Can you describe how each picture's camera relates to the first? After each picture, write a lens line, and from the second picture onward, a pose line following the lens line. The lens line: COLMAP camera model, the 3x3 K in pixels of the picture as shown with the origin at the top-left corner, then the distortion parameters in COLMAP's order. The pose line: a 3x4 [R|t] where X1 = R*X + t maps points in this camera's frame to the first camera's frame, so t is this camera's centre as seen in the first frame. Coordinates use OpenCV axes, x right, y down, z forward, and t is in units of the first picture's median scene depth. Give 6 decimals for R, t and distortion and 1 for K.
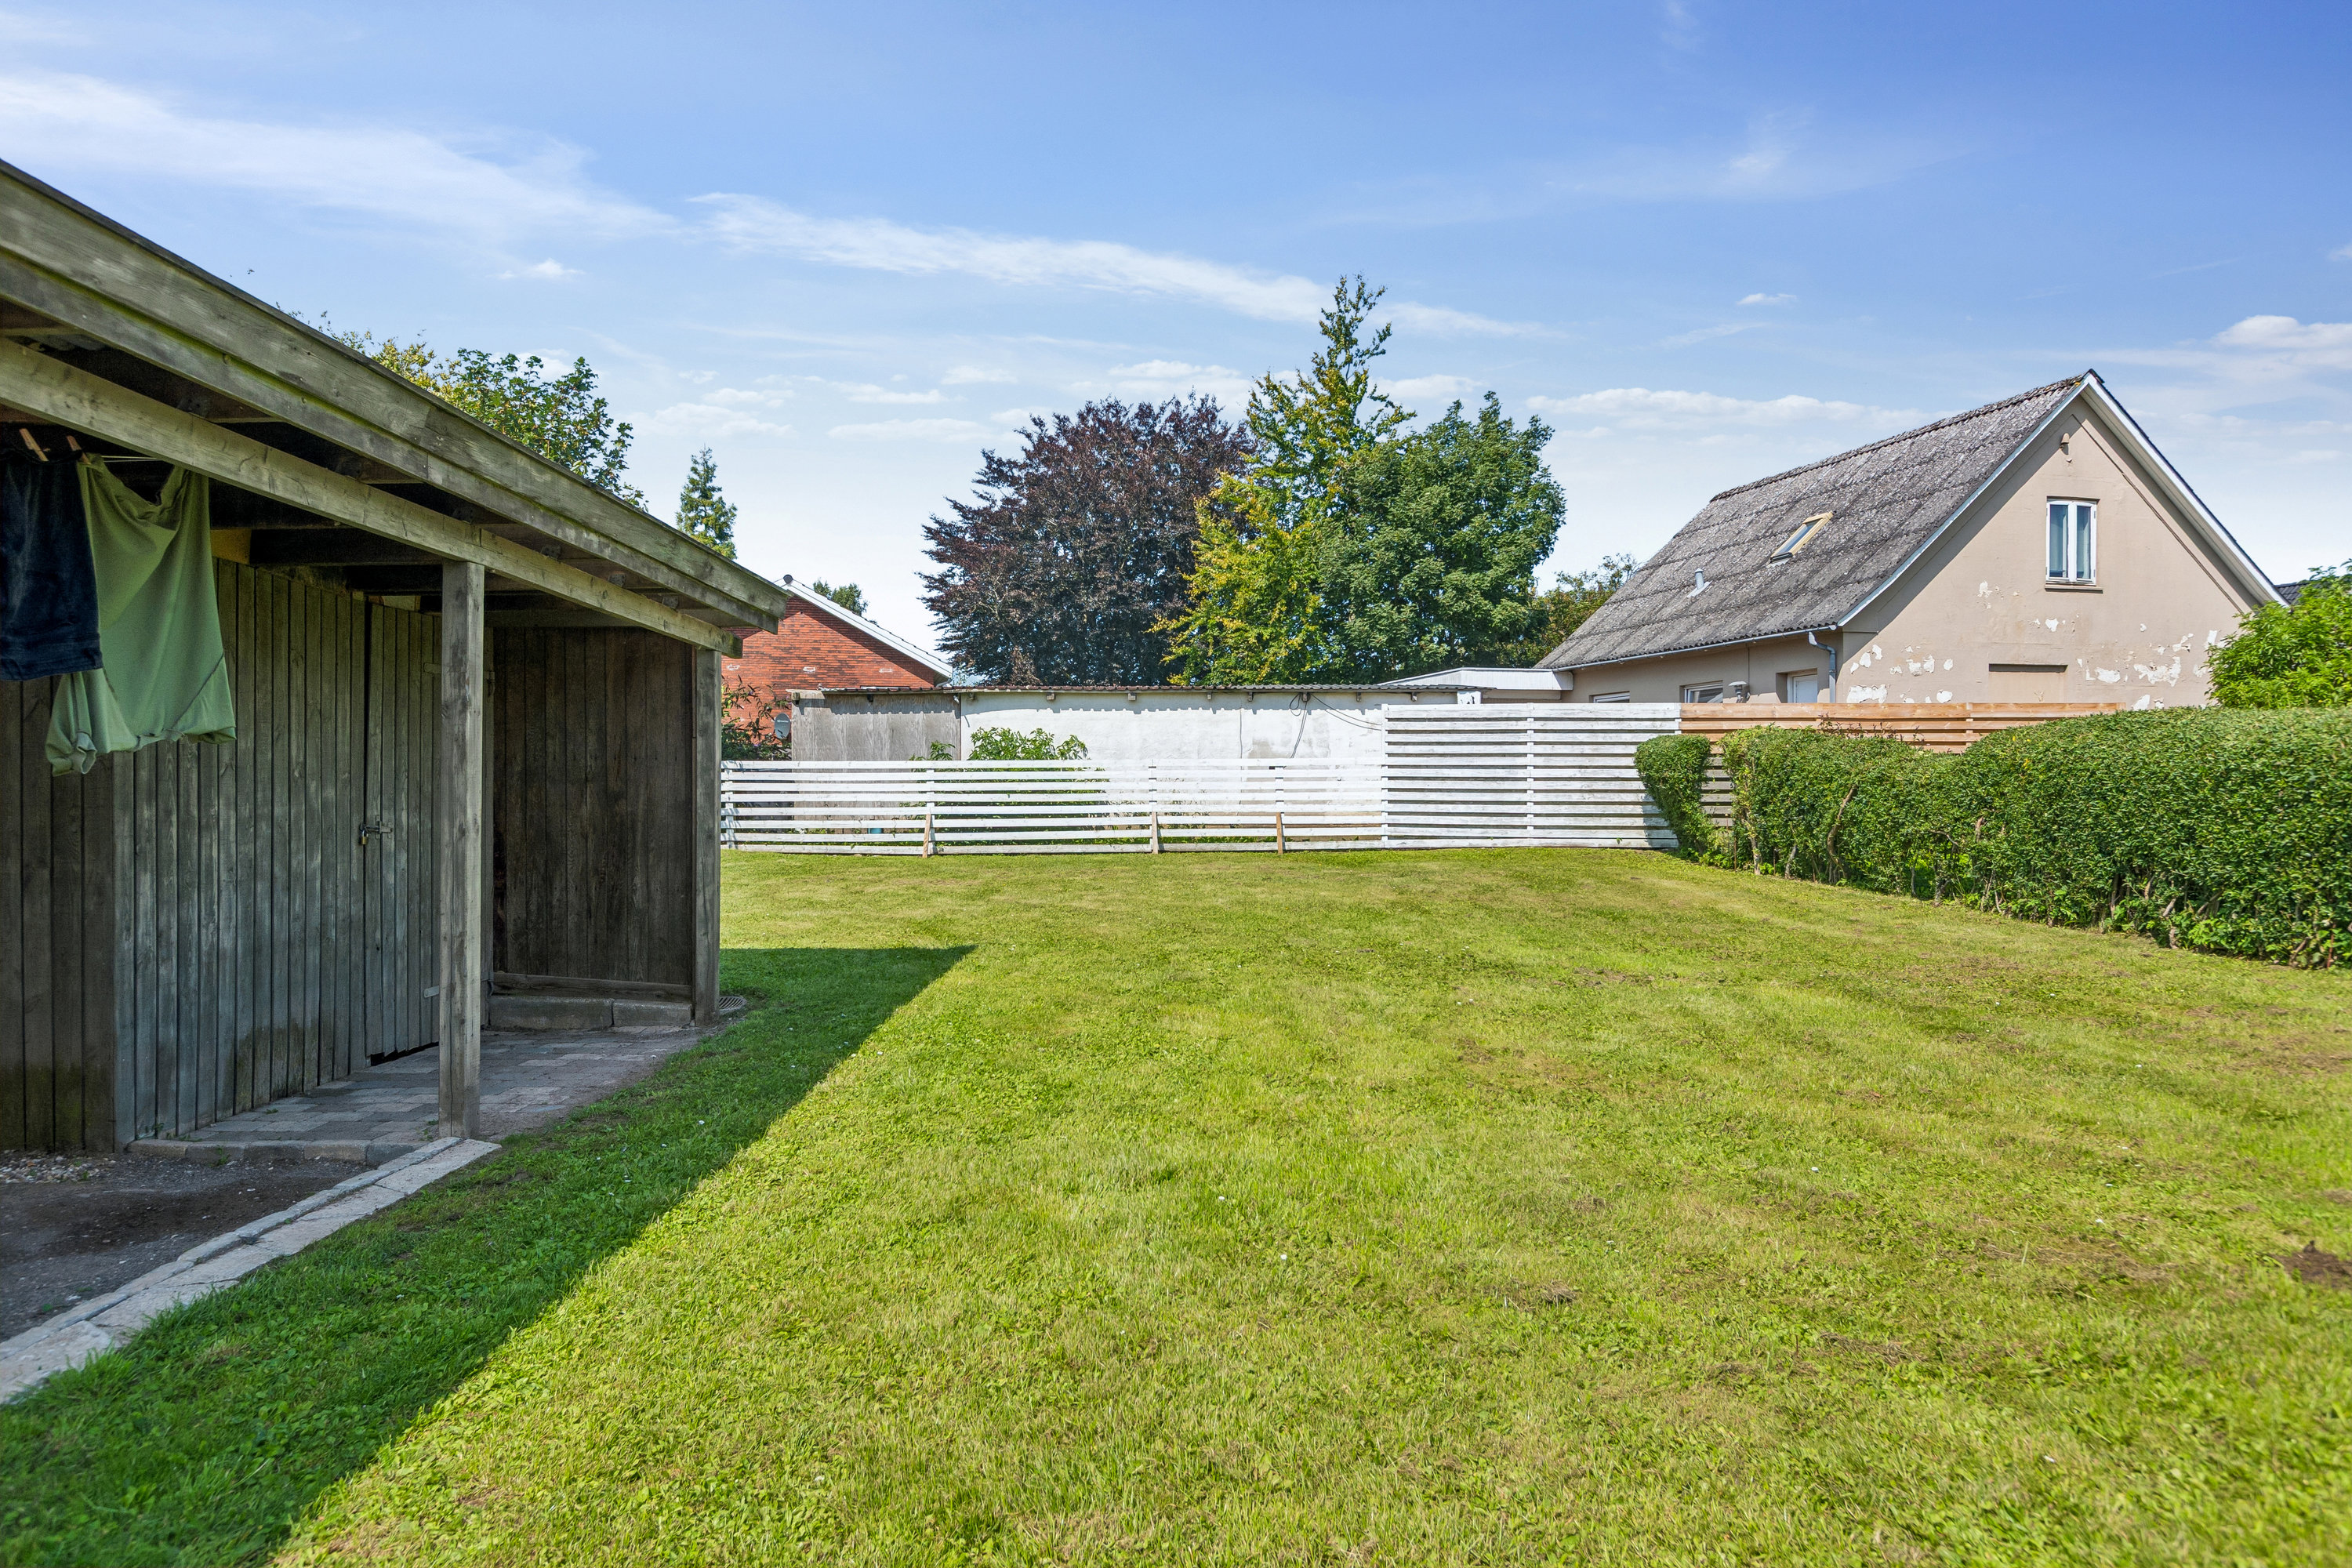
lens RADIAL K [[1367.5, 0, 1127.7], [0, 1367.5, 778.7], [0, 0, 1]] dist [-0.032307, -0.000010]
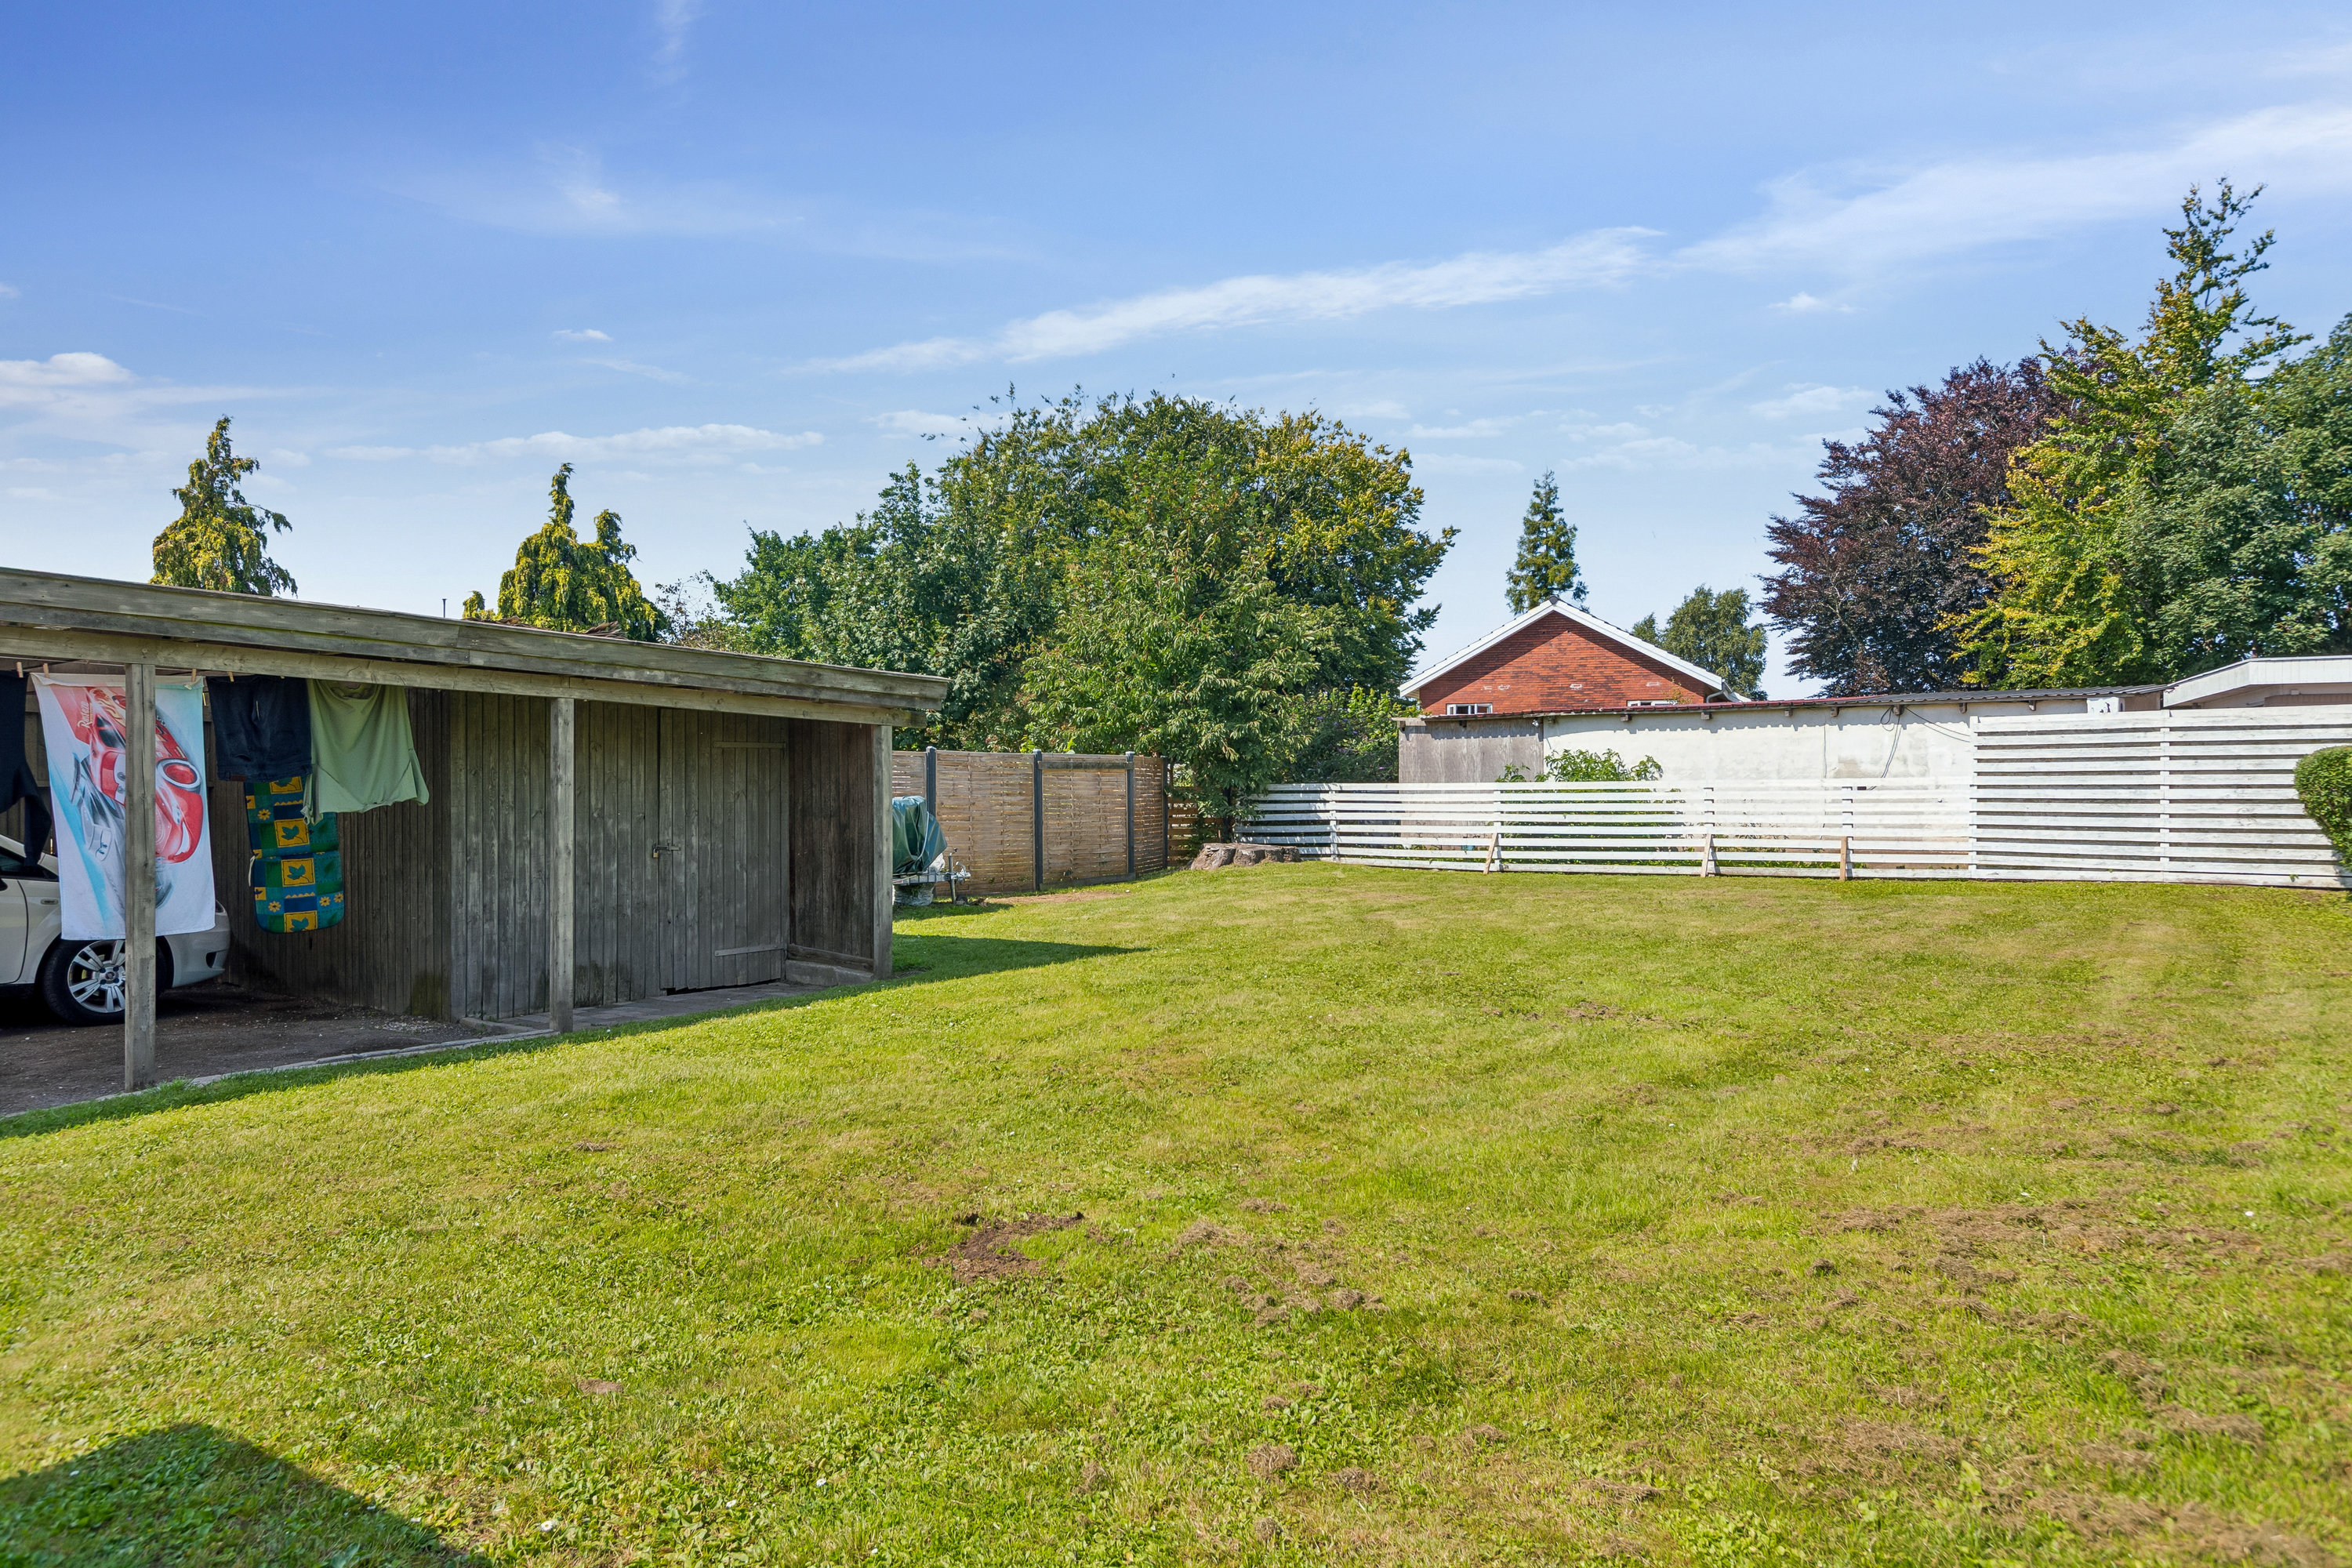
lens RADIAL K [[1323.4, 0, 1168.0], [0, 1323.4, 794.4], [0, 0, 1]] dist [-0.022522, 0.000421]
pose [[0.846882, -0.002273, -0.531775, 0.183810], [0.003335, 0.999994, 0.001037, -0.006156], [0.531770, -0.002651, 0.846885, -0.002399]]
